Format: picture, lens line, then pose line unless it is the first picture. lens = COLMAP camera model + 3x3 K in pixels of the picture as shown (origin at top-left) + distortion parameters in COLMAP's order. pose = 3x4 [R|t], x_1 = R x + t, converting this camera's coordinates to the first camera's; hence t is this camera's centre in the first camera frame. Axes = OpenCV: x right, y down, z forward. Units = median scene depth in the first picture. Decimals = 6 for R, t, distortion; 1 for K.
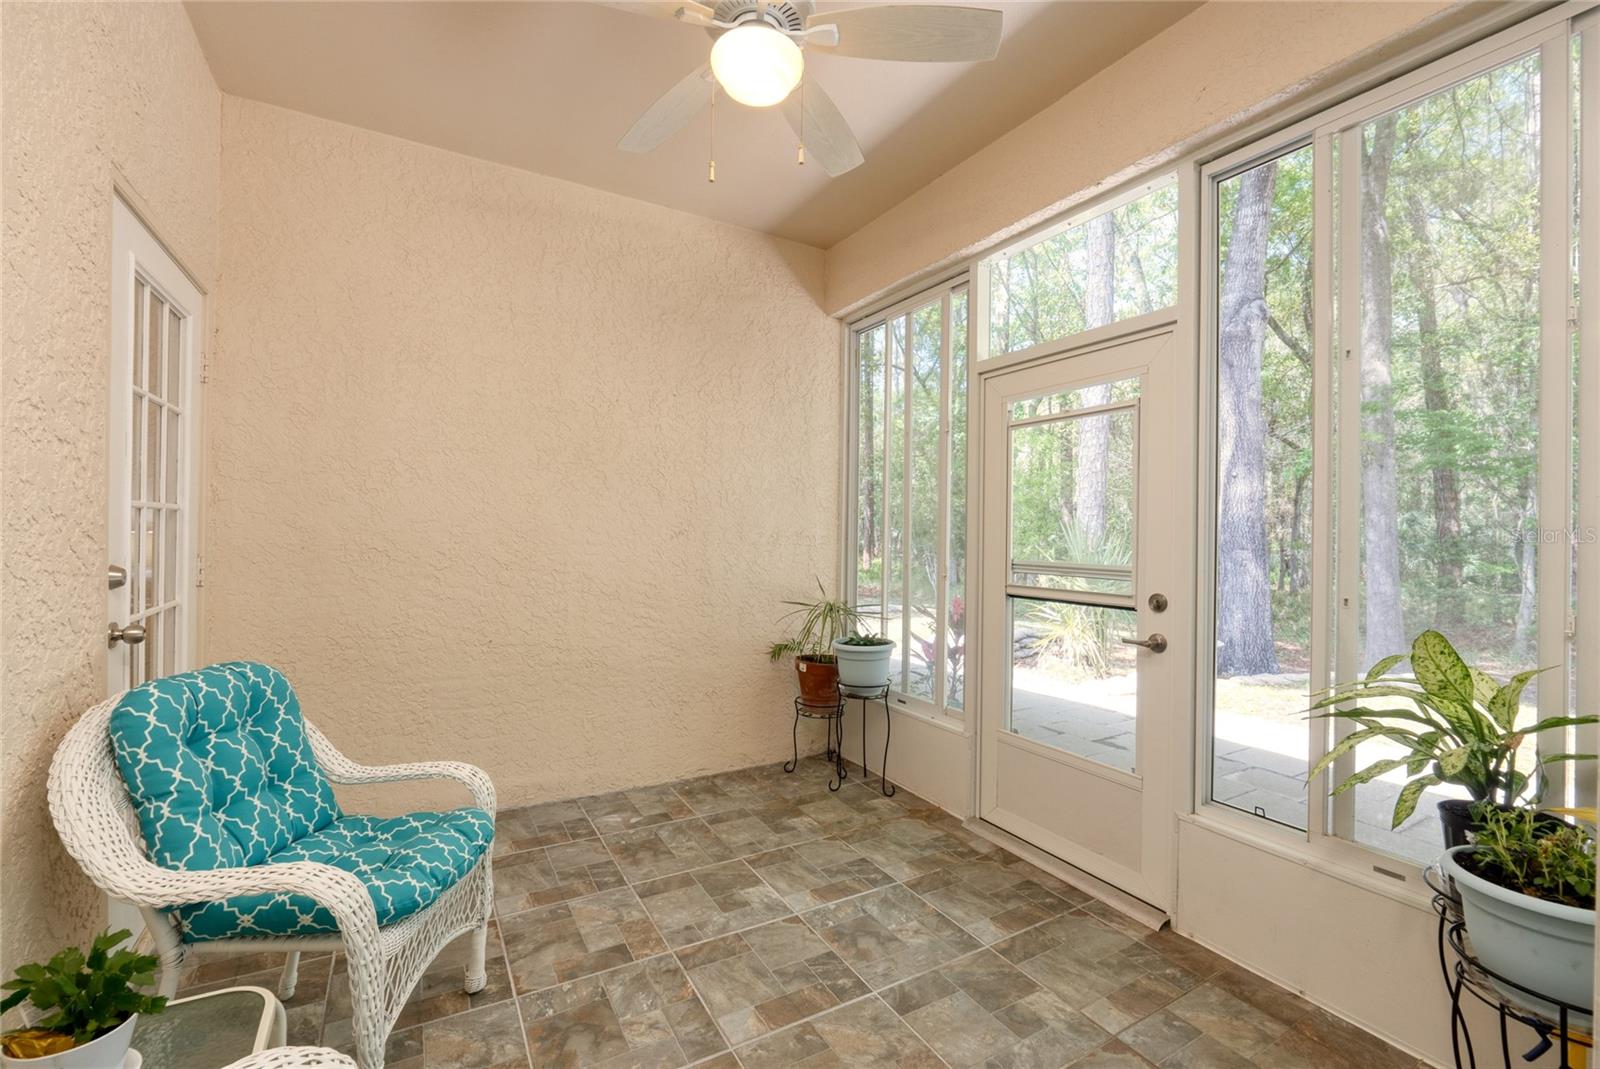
lens RADIAL K [[688.9, 0, 802.6], [0, 688.9, 529.0], [0, 0, 1]] dist [0.000103, 0.000056]
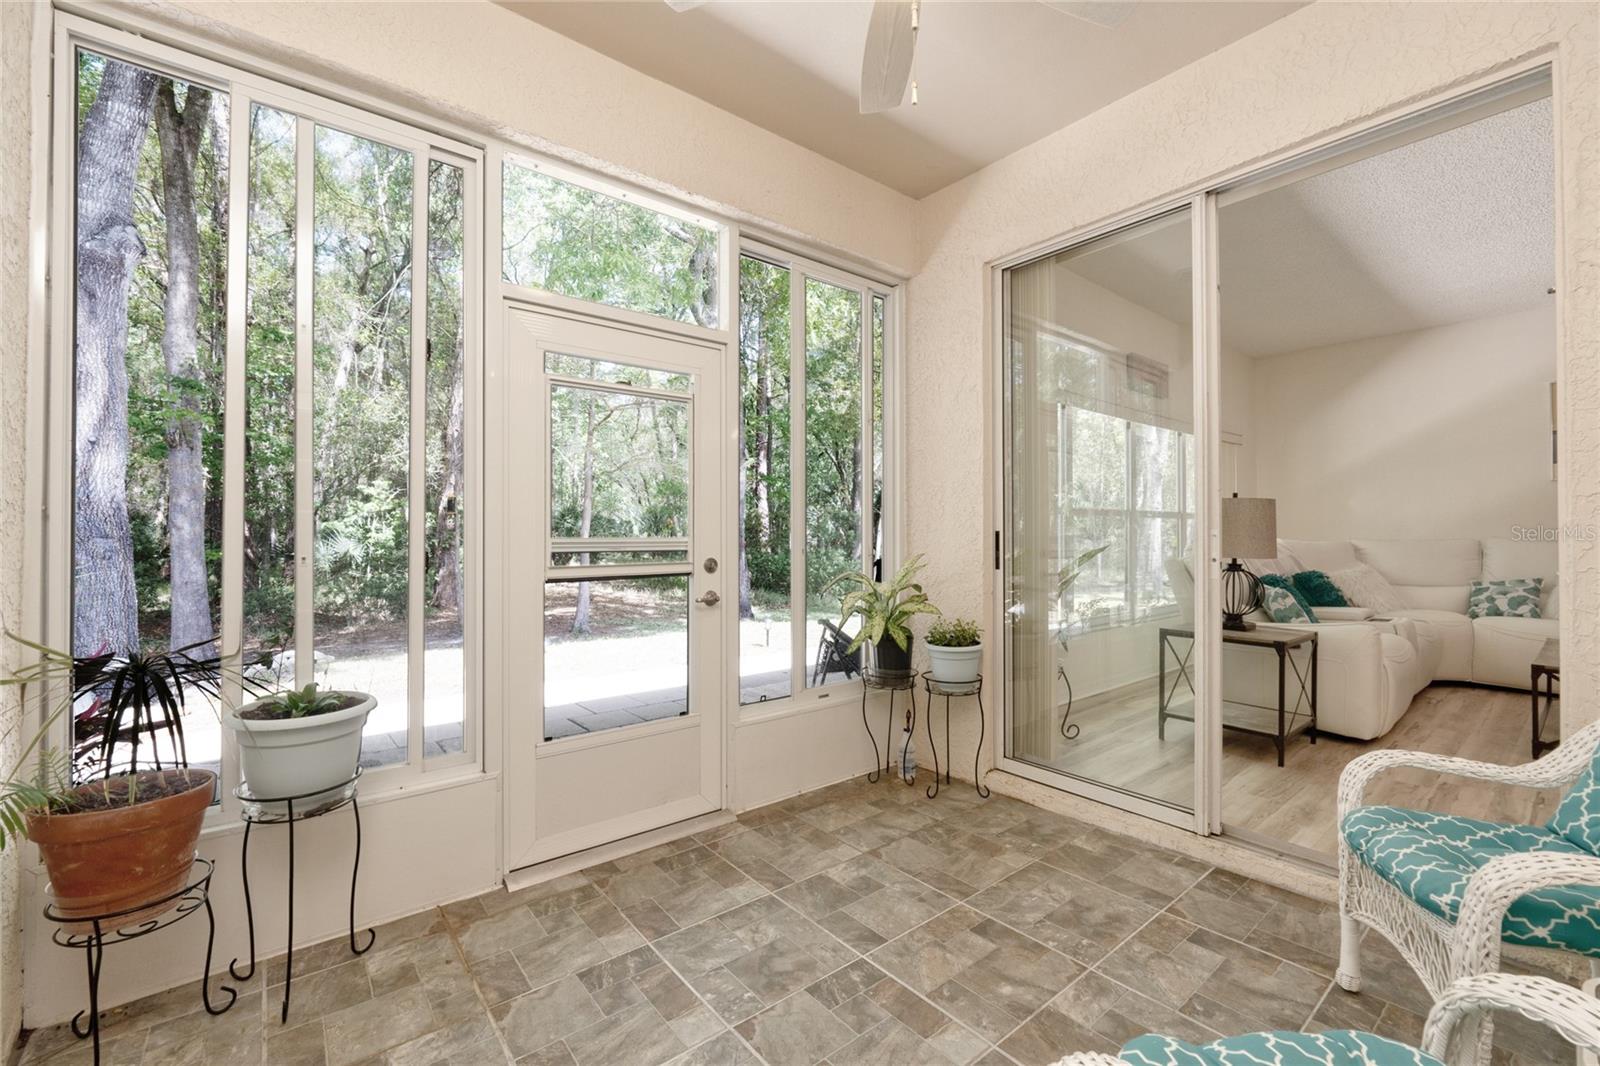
lens RADIAL K [[677.1, 0, 803.8], [0, 677.1, 530.5], [0, 0, 1]] dist [-0.004553, -0.000372]
pose [[-0.161342, -0.007963, 0.986866, -0.694466], [-0.004941, 0.999961, 0.007261, 0.034097], [-0.986886, -0.003705, -0.161375, 1.016194]]
